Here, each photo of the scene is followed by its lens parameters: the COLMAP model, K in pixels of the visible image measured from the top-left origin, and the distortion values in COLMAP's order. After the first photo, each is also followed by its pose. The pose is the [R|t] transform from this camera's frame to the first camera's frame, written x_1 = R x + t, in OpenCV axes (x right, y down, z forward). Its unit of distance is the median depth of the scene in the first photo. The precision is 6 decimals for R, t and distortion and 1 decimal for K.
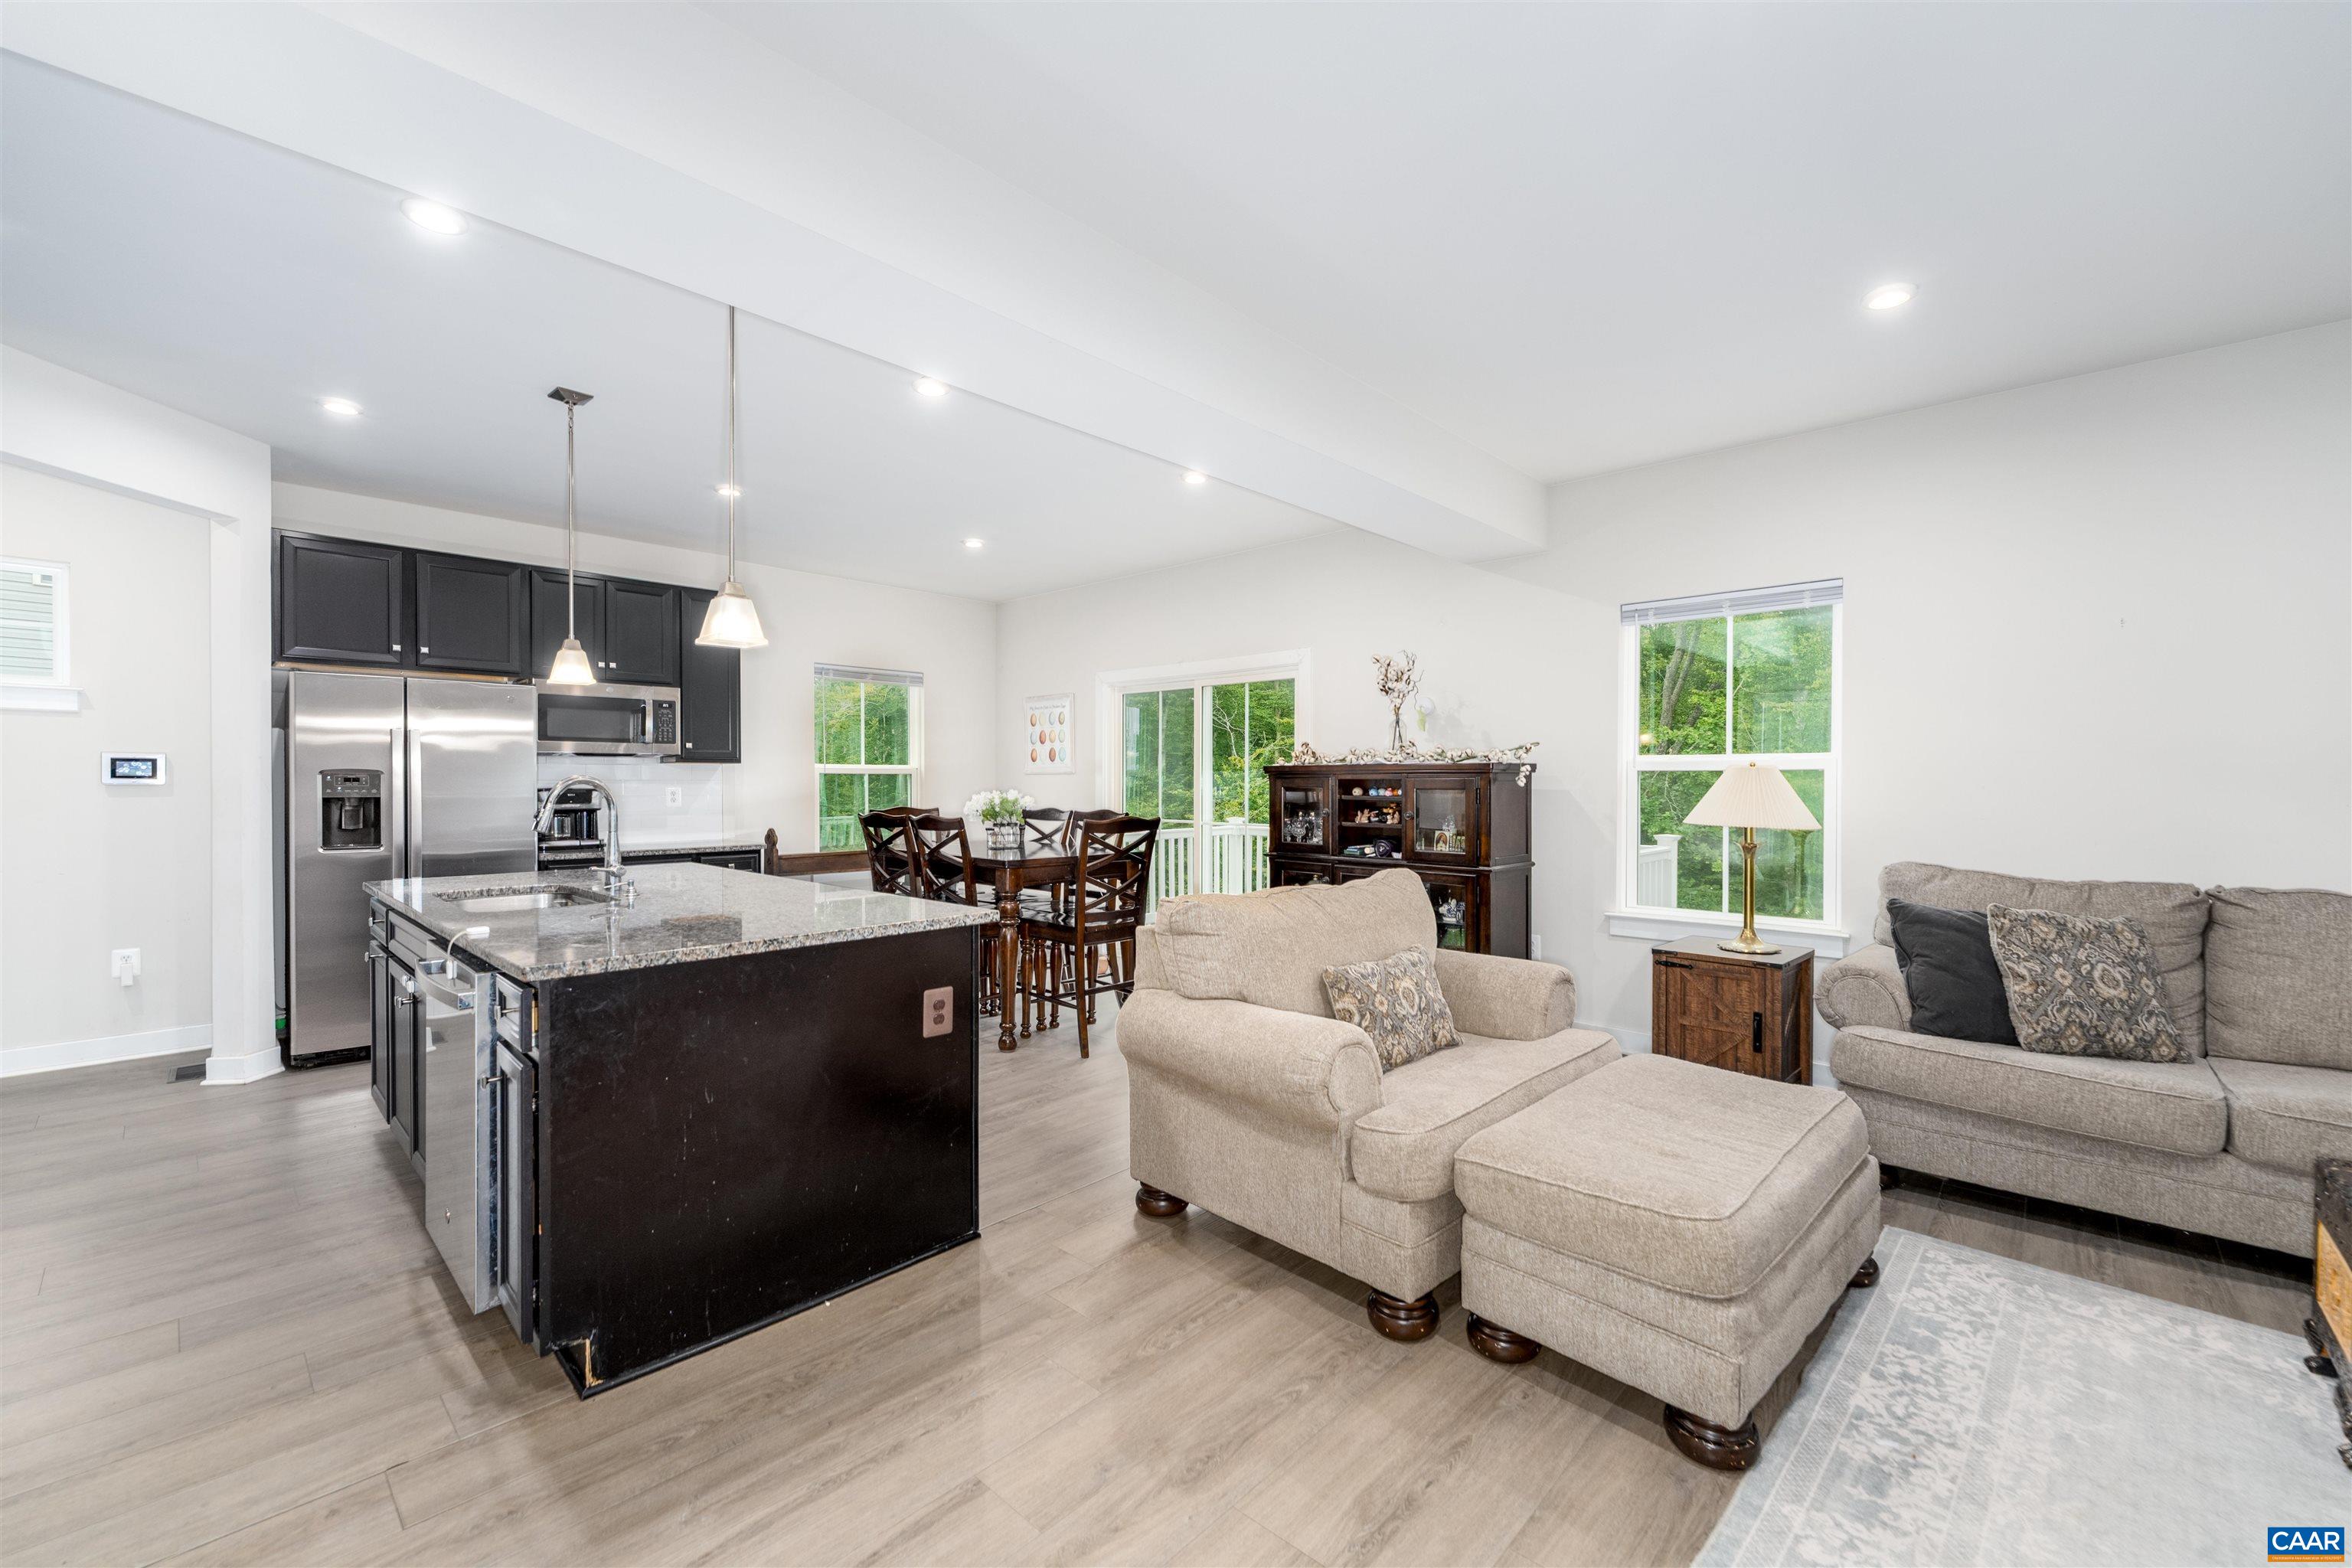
lens RADIAL K [[956.9, 0, 1182.1], [0, 956.9, 788.4], [0, 0, 1]] dist [-0.001181, -0.000215]
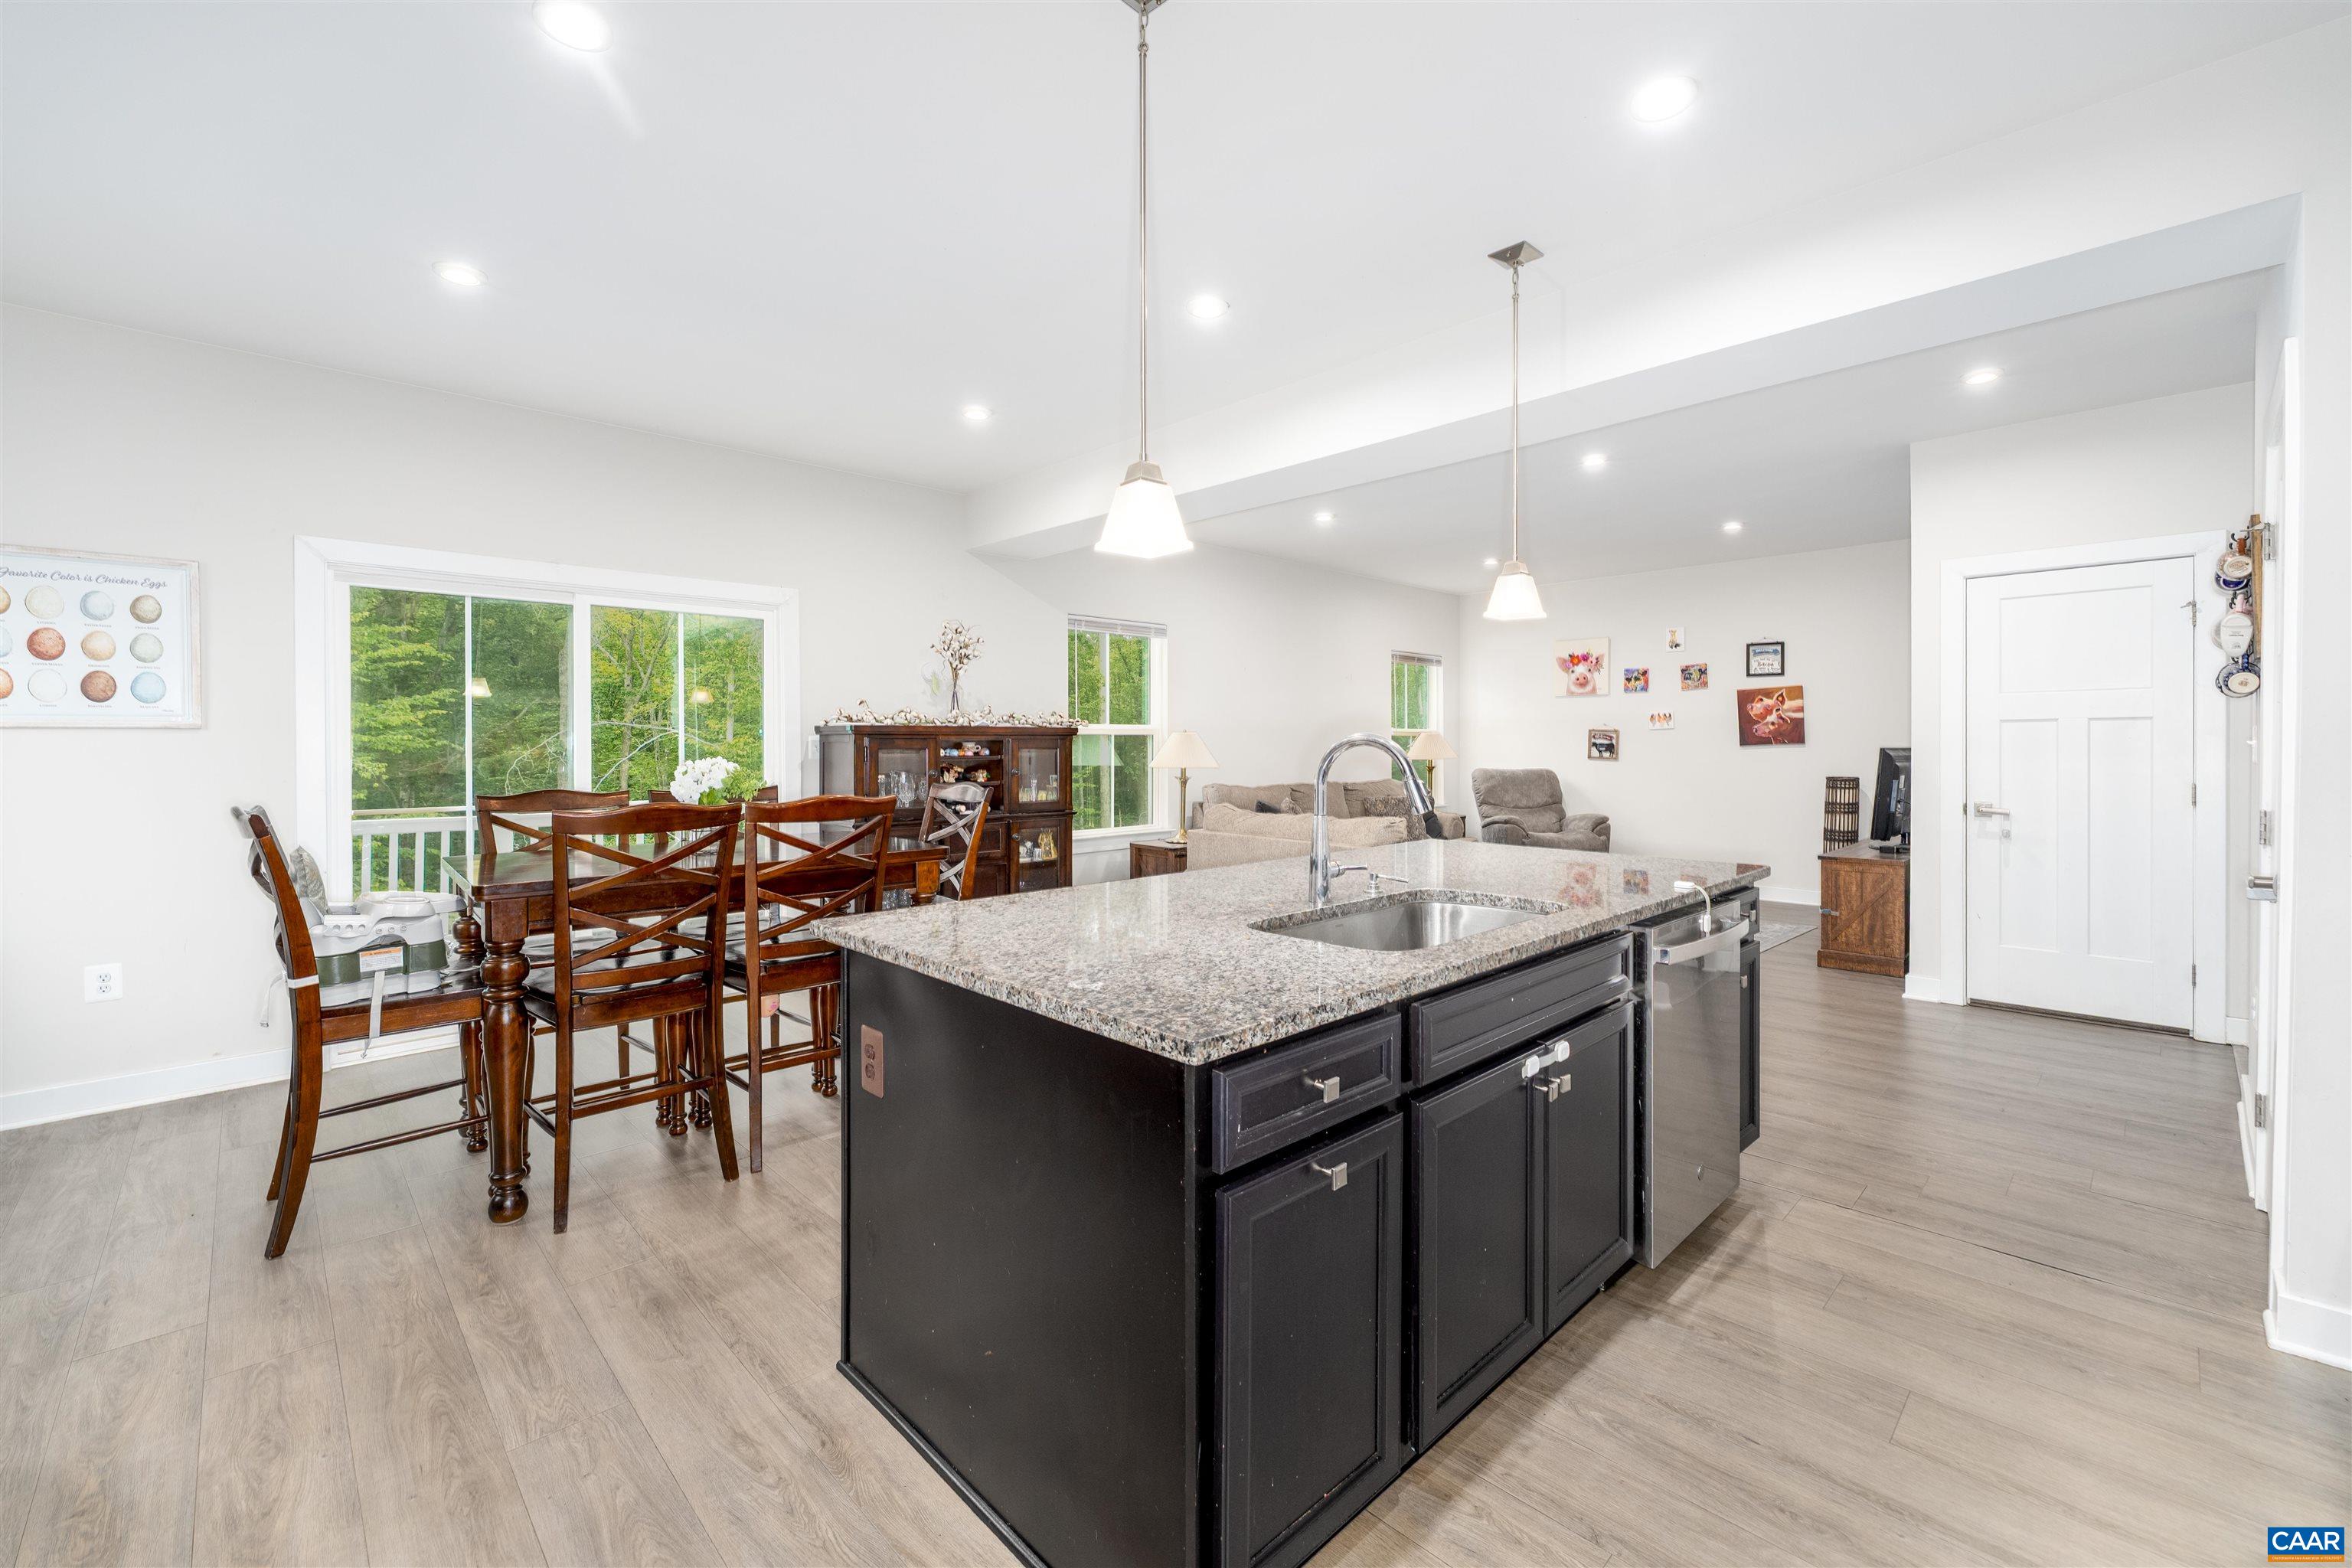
lens RADIAL K [[956.9, 0, 1157.1], [0, 956.9, 770.4], [0, 0, 1]] dist [-0.001181, -0.000215]
pose [[0.048489, -0.031197, 0.998336, -0.827407], [0.009398, 0.999482, 0.030777, -0.006603], [-0.998780, 0.007890, 0.048757, 0.703410]]
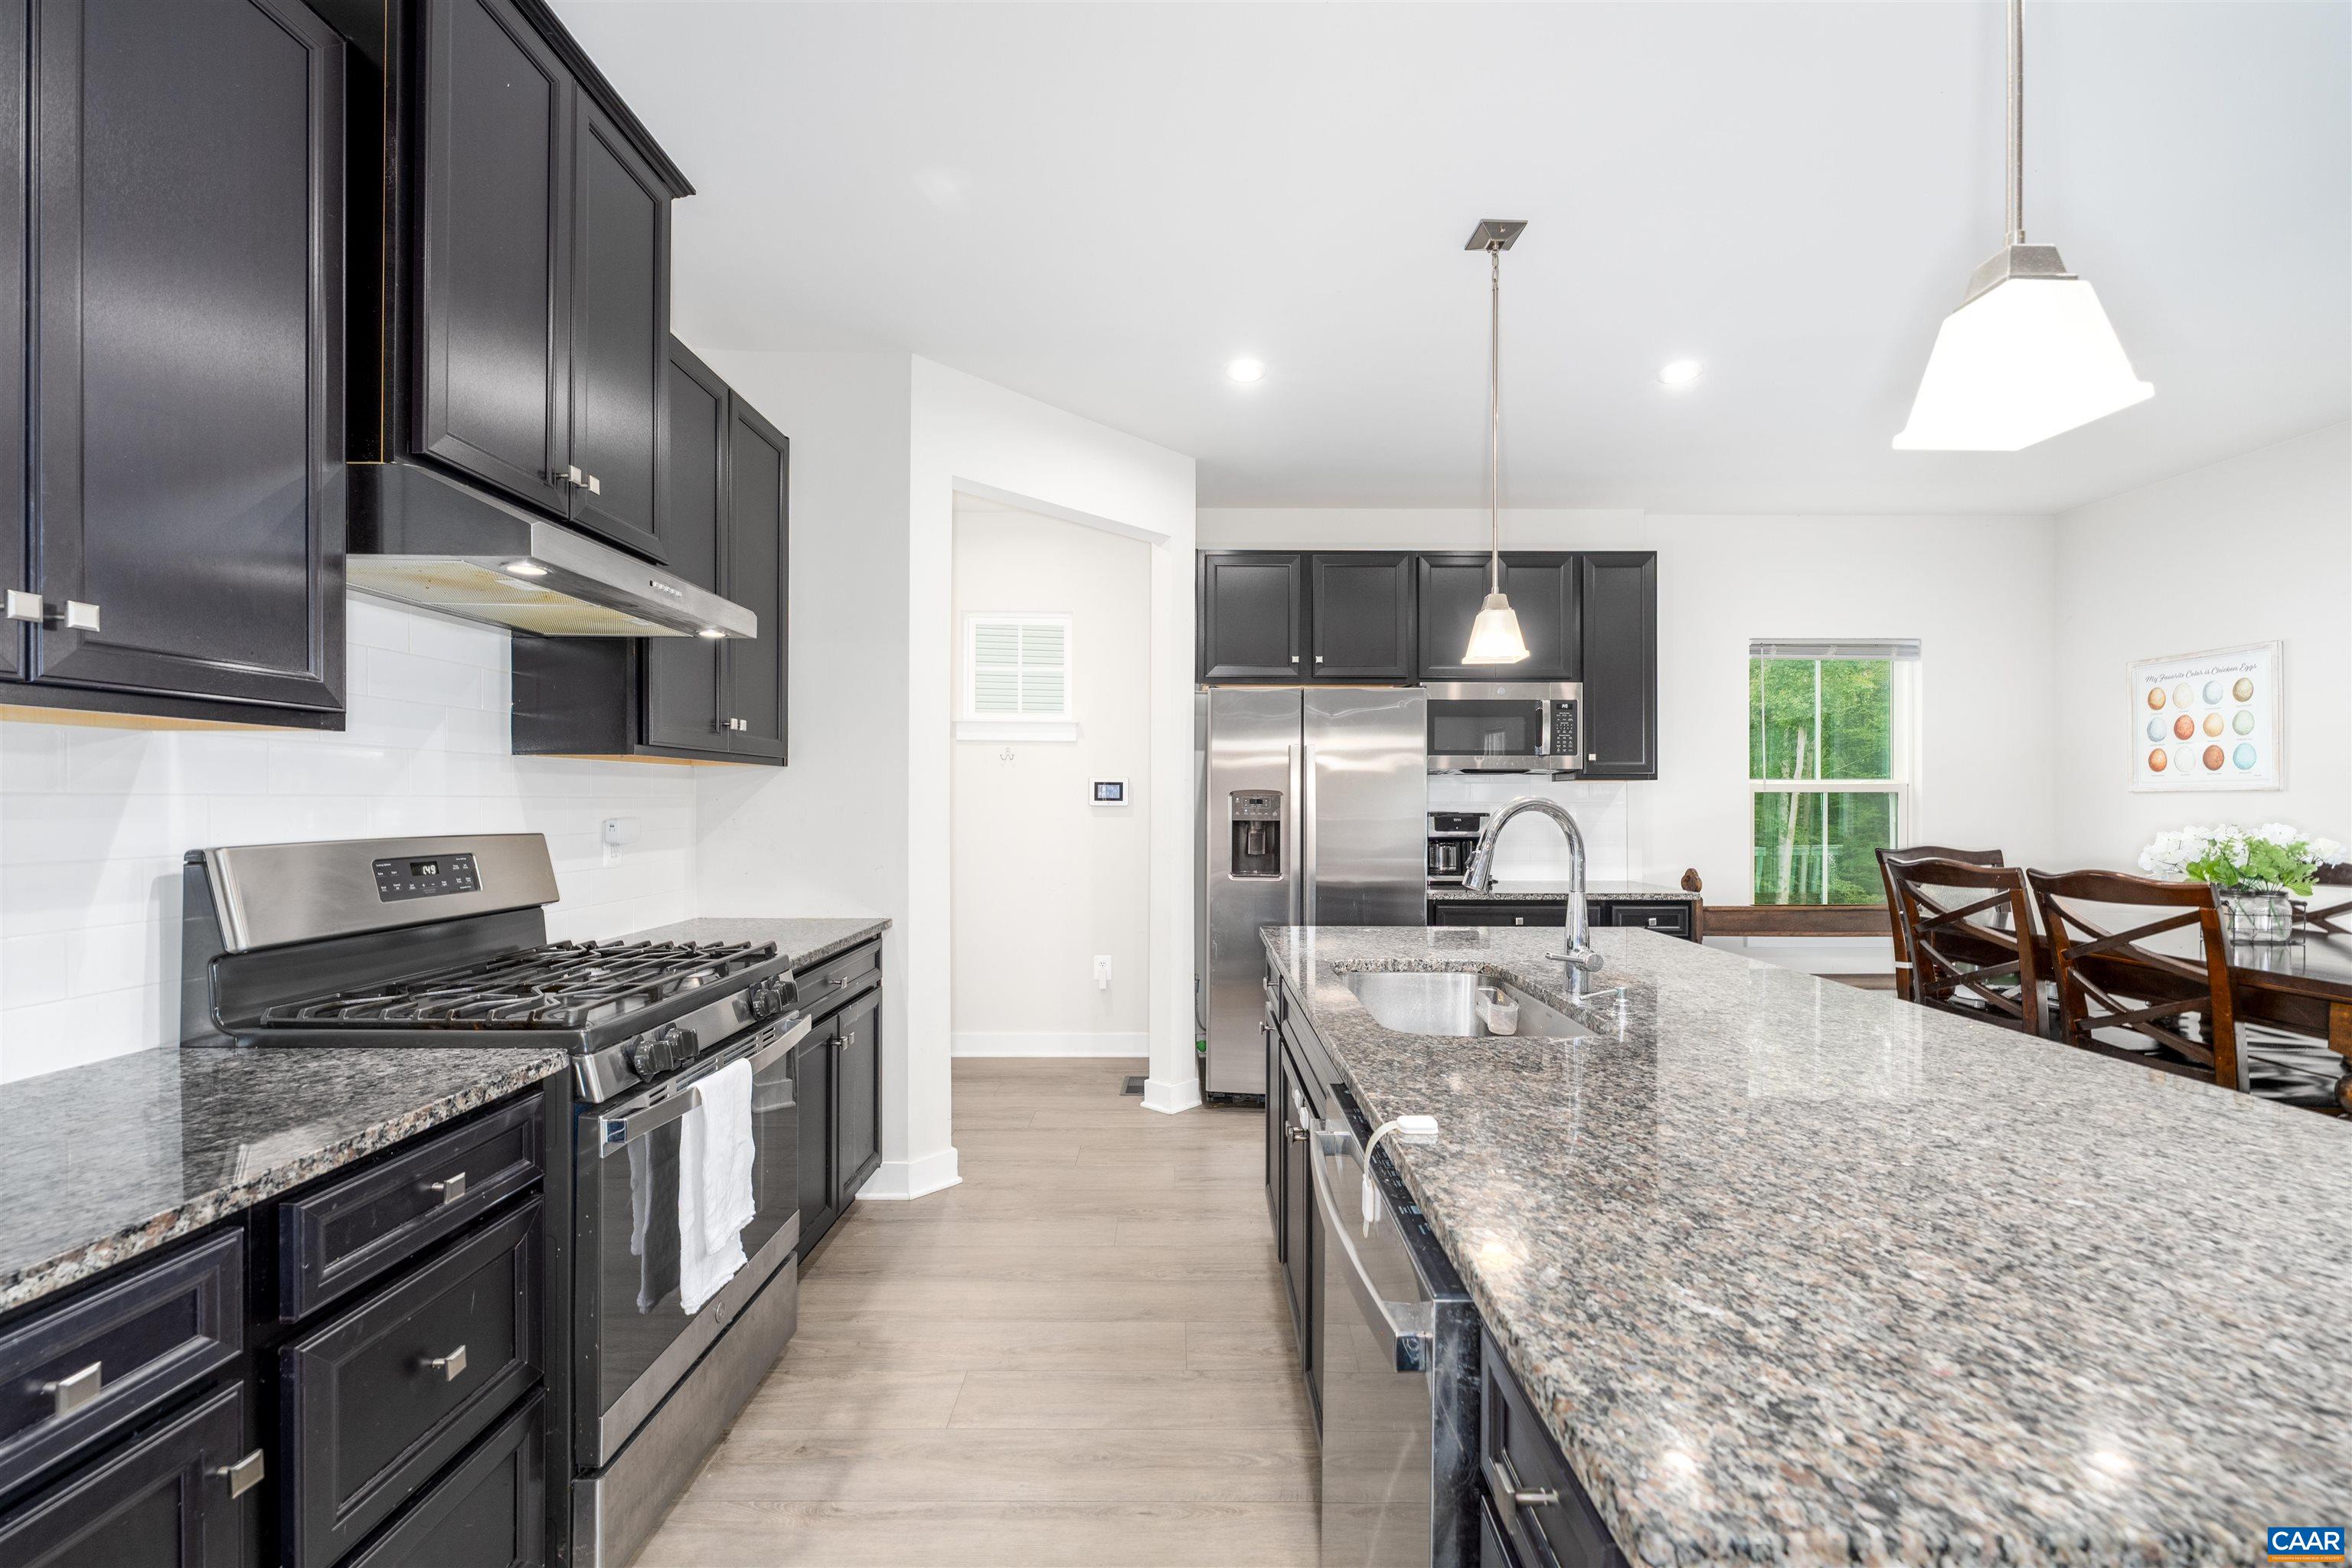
lens RADIAL K [[956.9, 0, 1180.9], [0, 956.9, 797.8], [0, 0, 1]] dist [-0.001181, -0.000215]
pose [[0.691020, -0.002263, -0.722832, -0.219147], [-0.007604, 0.999917, -0.010400, -0.002381], [0.722796, 0.012683, 0.690945, 0.269917]]
